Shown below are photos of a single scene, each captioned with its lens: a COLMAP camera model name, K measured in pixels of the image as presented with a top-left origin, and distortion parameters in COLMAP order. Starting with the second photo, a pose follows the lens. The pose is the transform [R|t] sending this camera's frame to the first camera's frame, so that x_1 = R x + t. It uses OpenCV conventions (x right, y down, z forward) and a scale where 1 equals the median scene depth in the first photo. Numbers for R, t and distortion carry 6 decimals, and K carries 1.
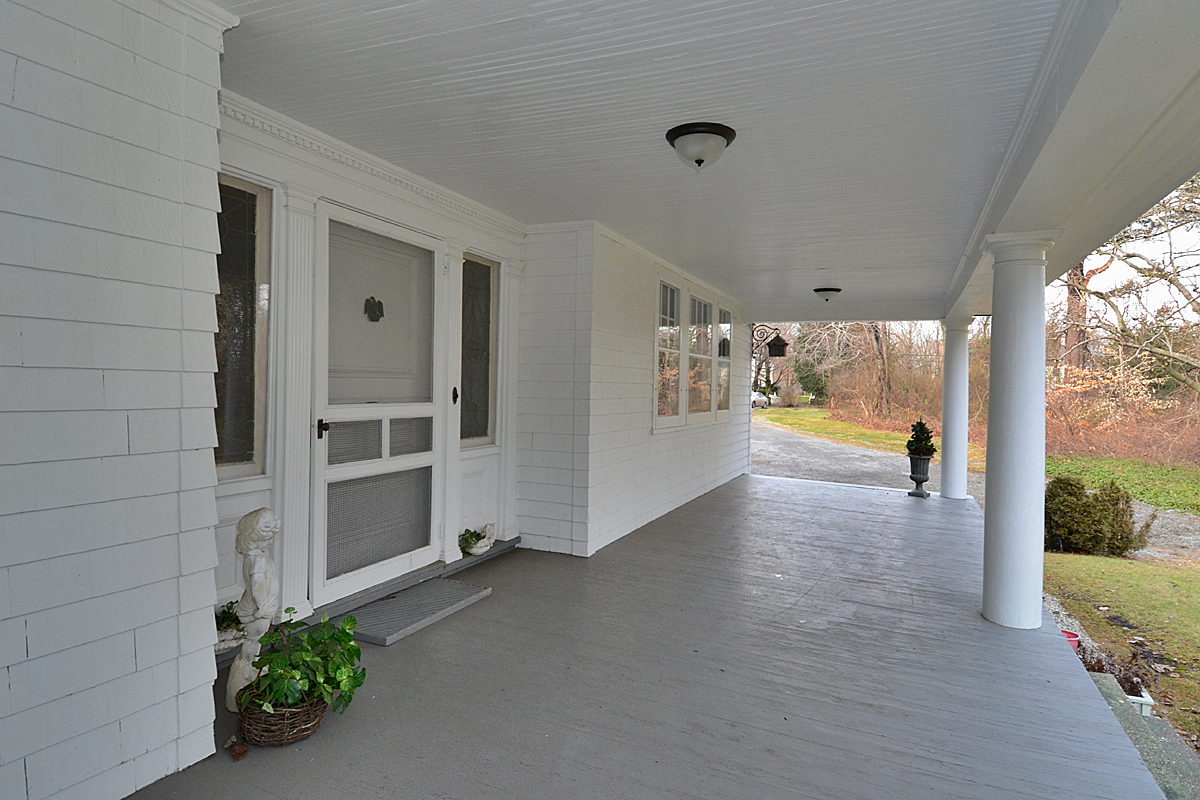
lens RADIAL K [[630.4, 0, 600.0], [0, 630.4, 400.0], [0, 0, 1]] dist [0.067277, -0.061866]
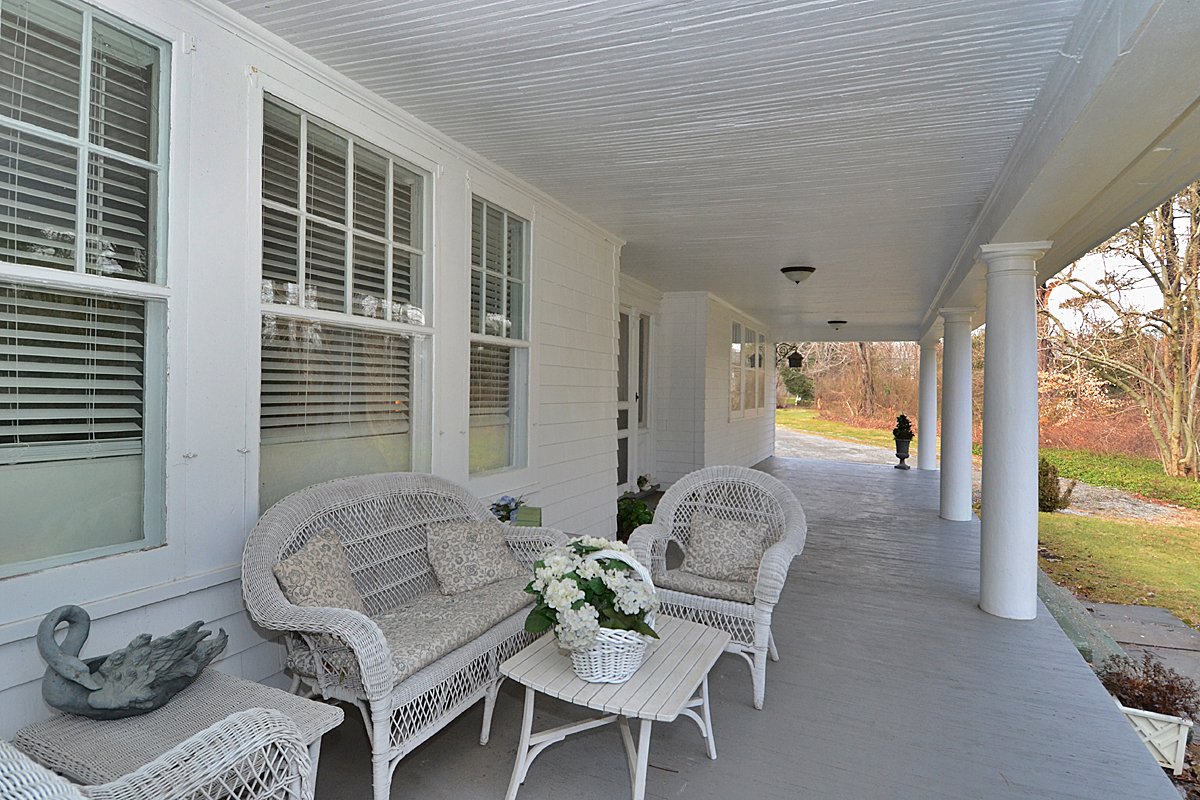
lens RADIAL K [[630.4, 0, 600.0], [0, 630.4, 400.0], [0, 0, 1]] dist [0.067277, -0.061866]
pose [[0.999644, -0.005809, 0.026049, -0.197568], [0.005937, 0.999971, -0.004814, 0.004464], [-0.026020, 0.004967, 0.999649, -0.379350]]
